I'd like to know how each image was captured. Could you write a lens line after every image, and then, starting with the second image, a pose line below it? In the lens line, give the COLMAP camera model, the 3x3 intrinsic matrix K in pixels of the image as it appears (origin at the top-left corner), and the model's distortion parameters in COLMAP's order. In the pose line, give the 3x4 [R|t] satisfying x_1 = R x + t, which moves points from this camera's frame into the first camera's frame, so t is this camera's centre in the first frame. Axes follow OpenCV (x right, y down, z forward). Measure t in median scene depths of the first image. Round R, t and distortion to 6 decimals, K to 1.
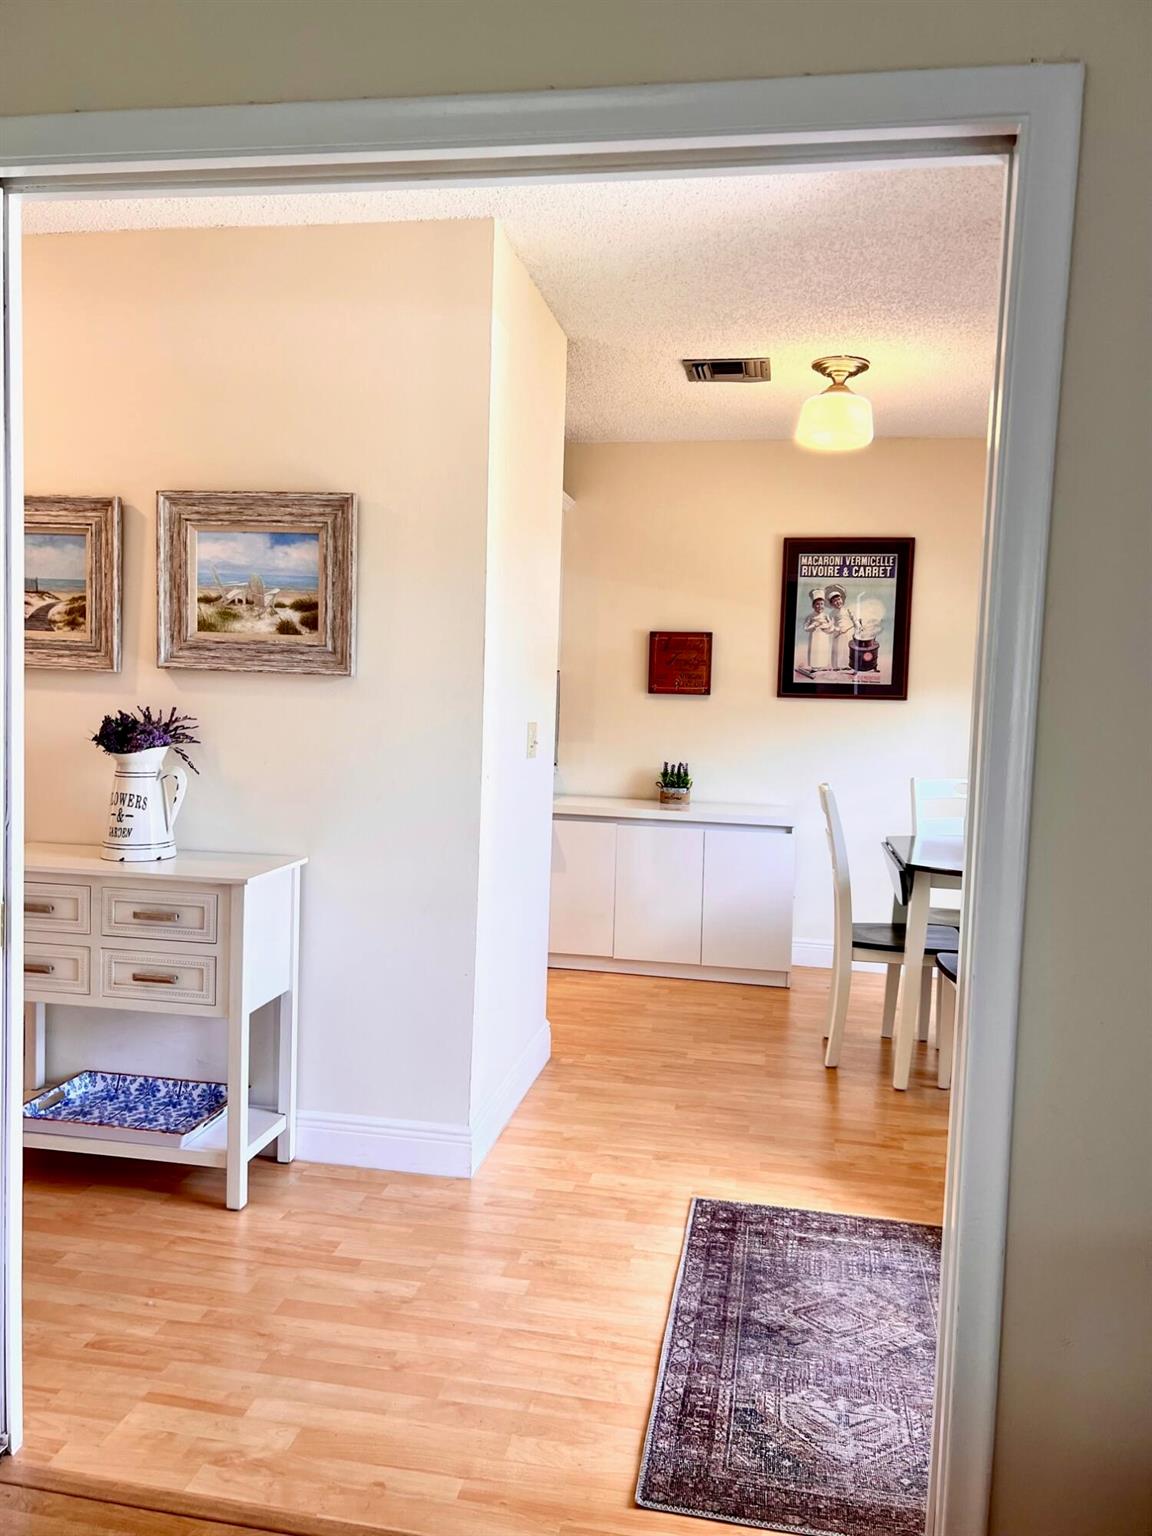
lens RADIAL K [[1157.1, 0, 576.0], [0, 1157.1, 768.0], [0, 0, 1]] dist [0.027933, -0.027828]
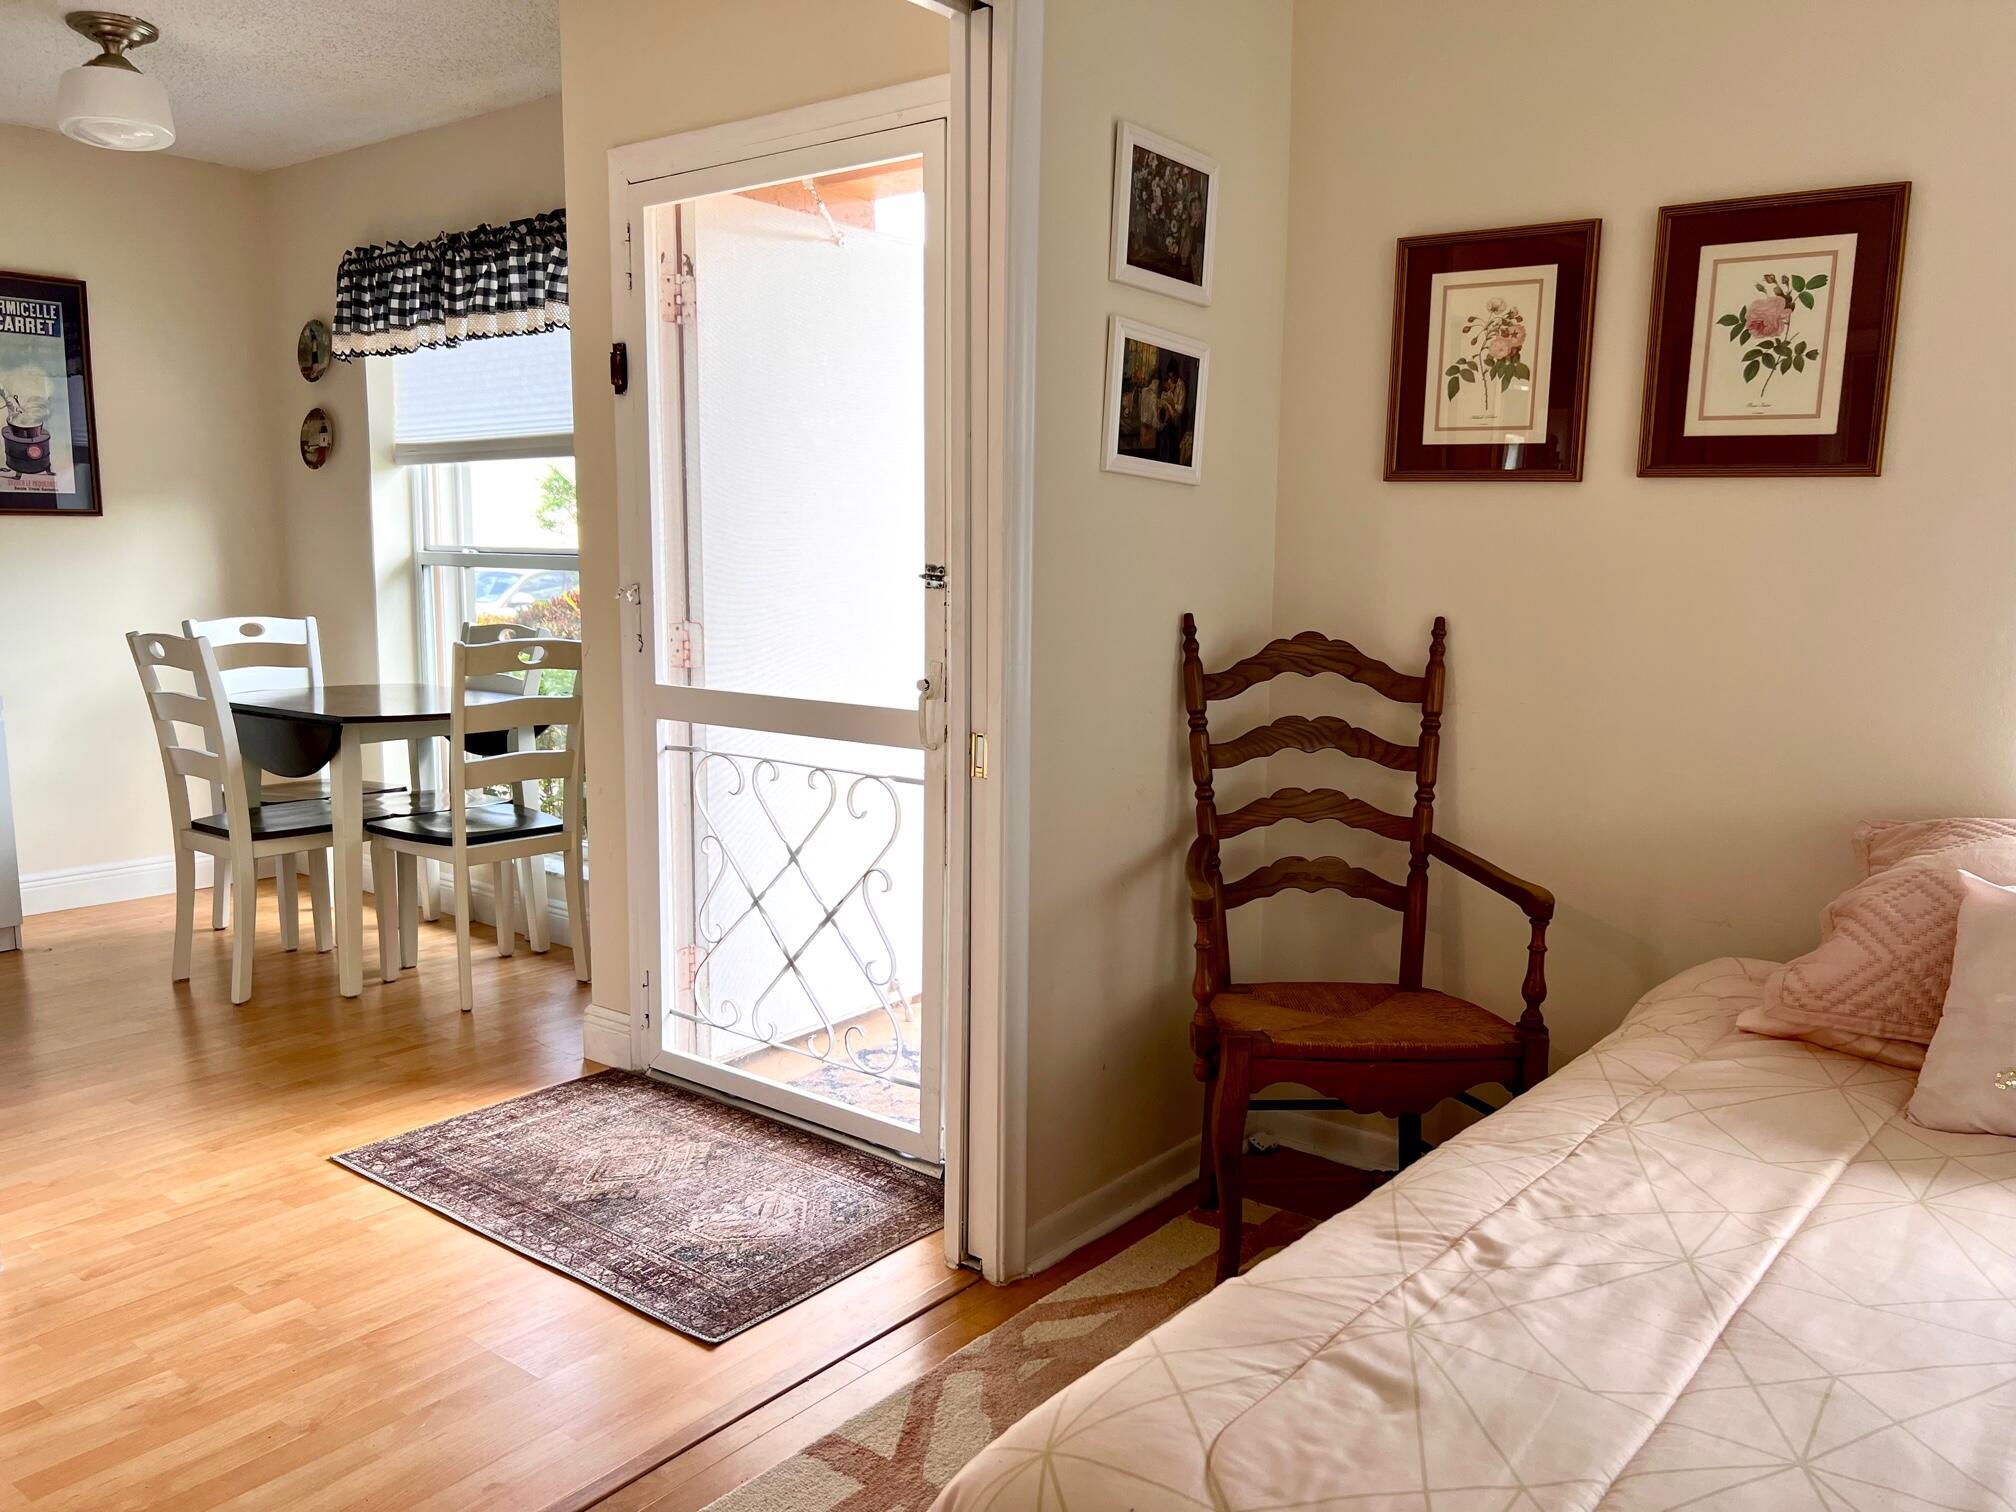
lens RADIAL K [[1518.8, 0, 1022.0], [0, 1518.8, 768.4], [0, 0, 1]] dist [0.027933, -0.027828]
pose [[0.456727, -0.156516, 0.875730, -0.610532], [0.068286, 0.987665, 0.140908, 0.001598], [-0.886982, -0.004556, 0.461781, 0.137724]]
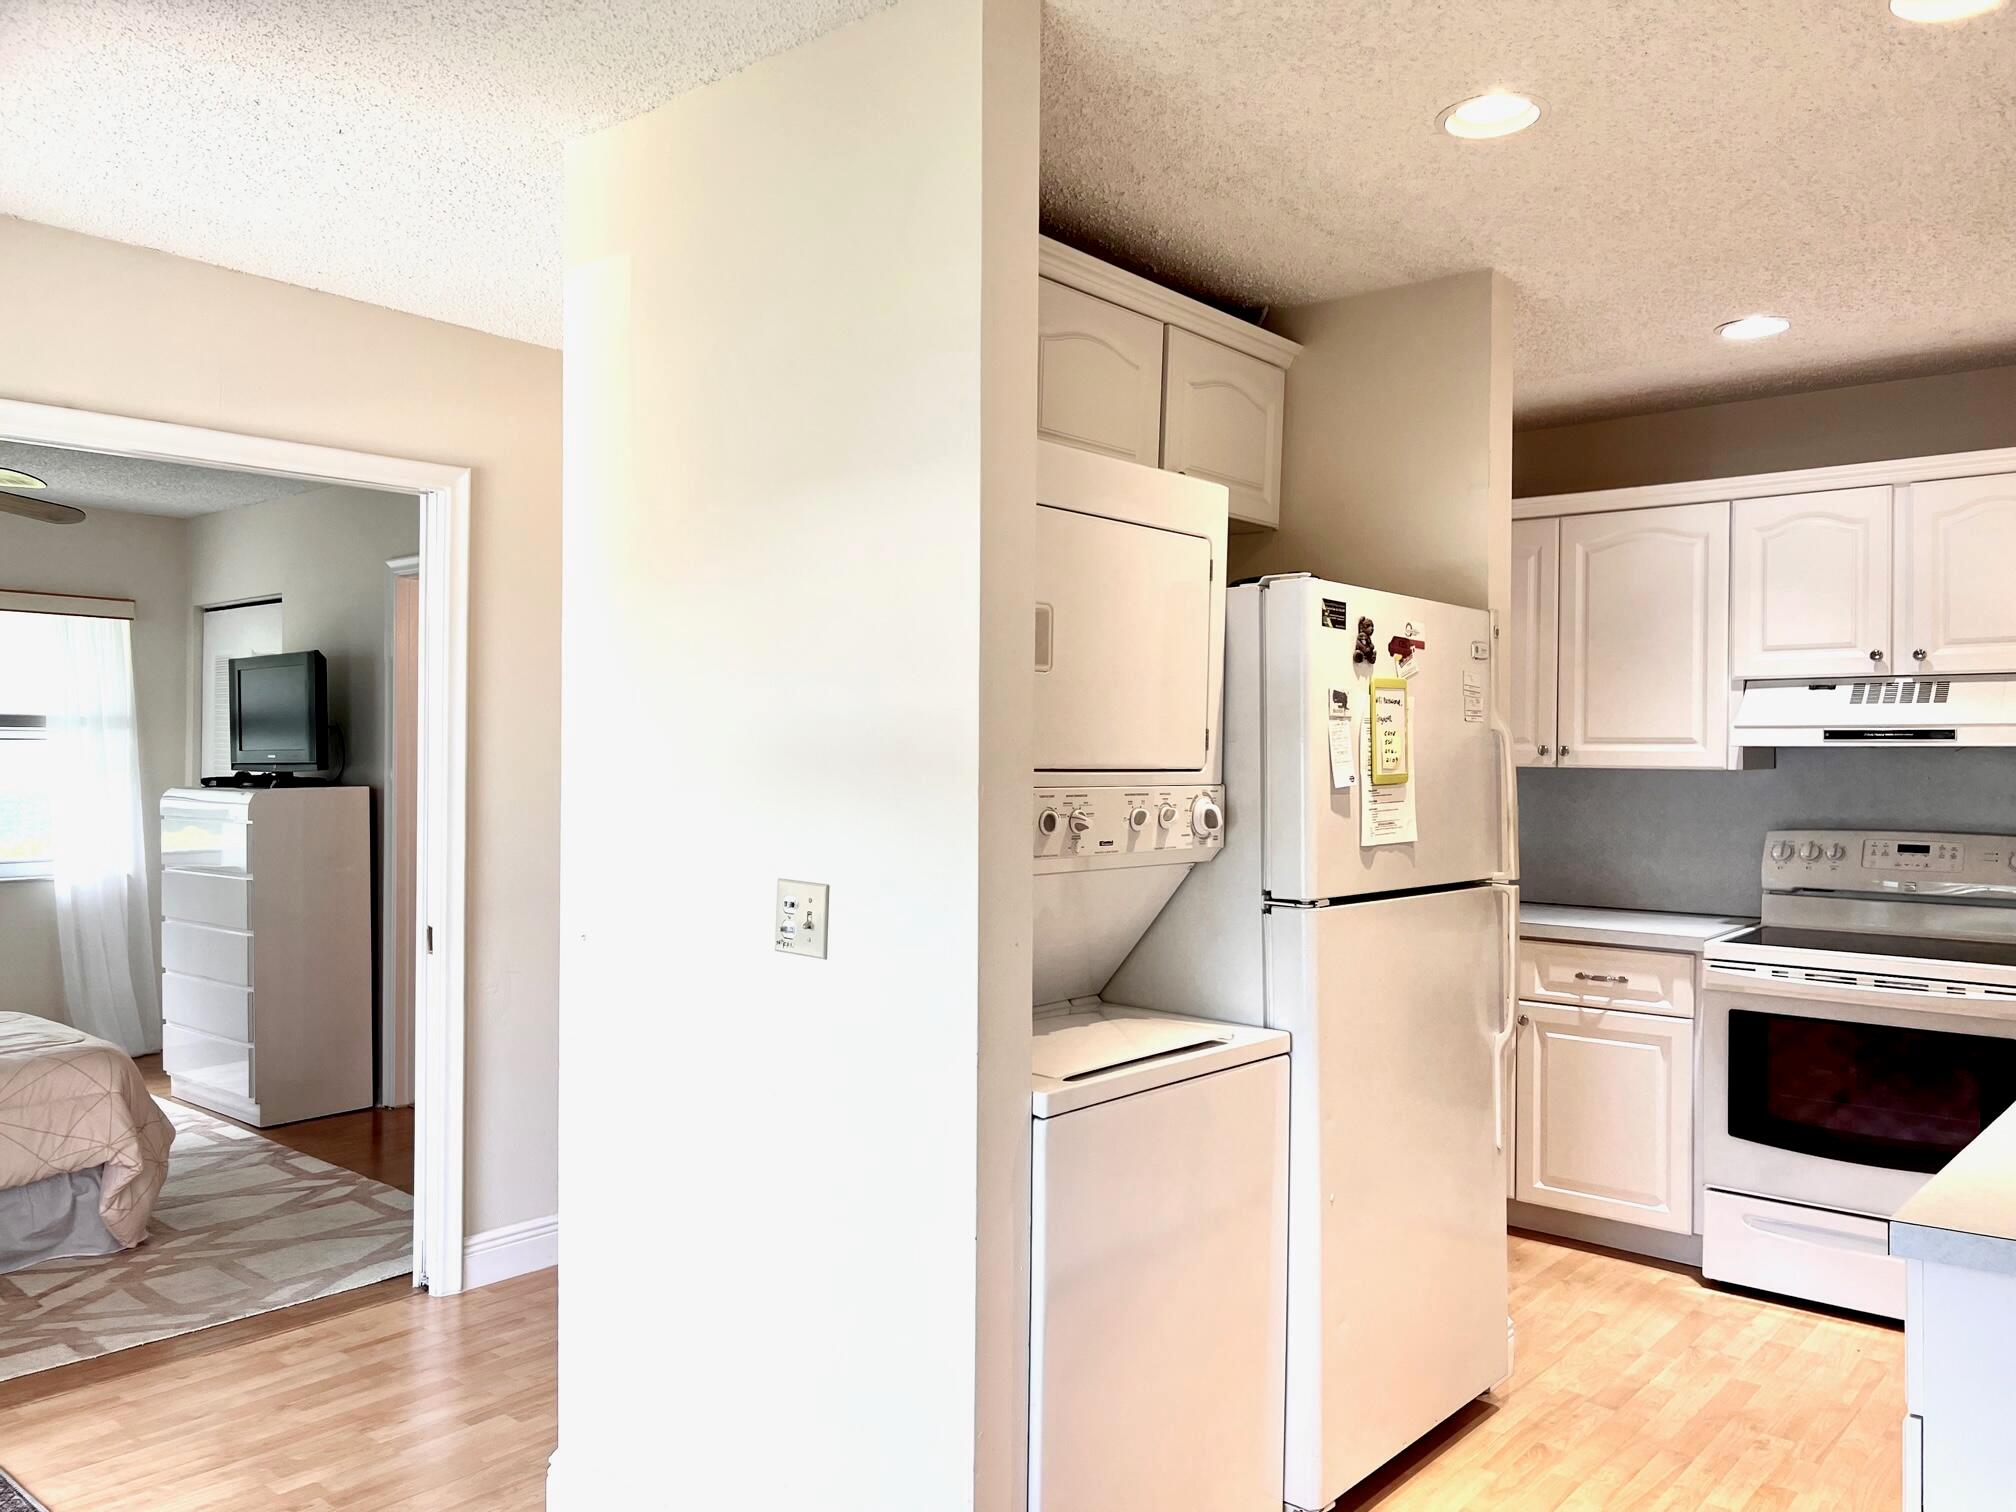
lens RADIAL K [[1518.8, 0, 1022.0], [0, 1518.8, 768.4], [0, 0, 1]] dist [0.027933, -0.027828]
pose [[-0.497745, -0.034721, -0.866628, 0.655274], [-0.095497, 0.995317, 0.014971, -0.148668], [0.862050, 0.090212, -0.498730, 1.916680]]
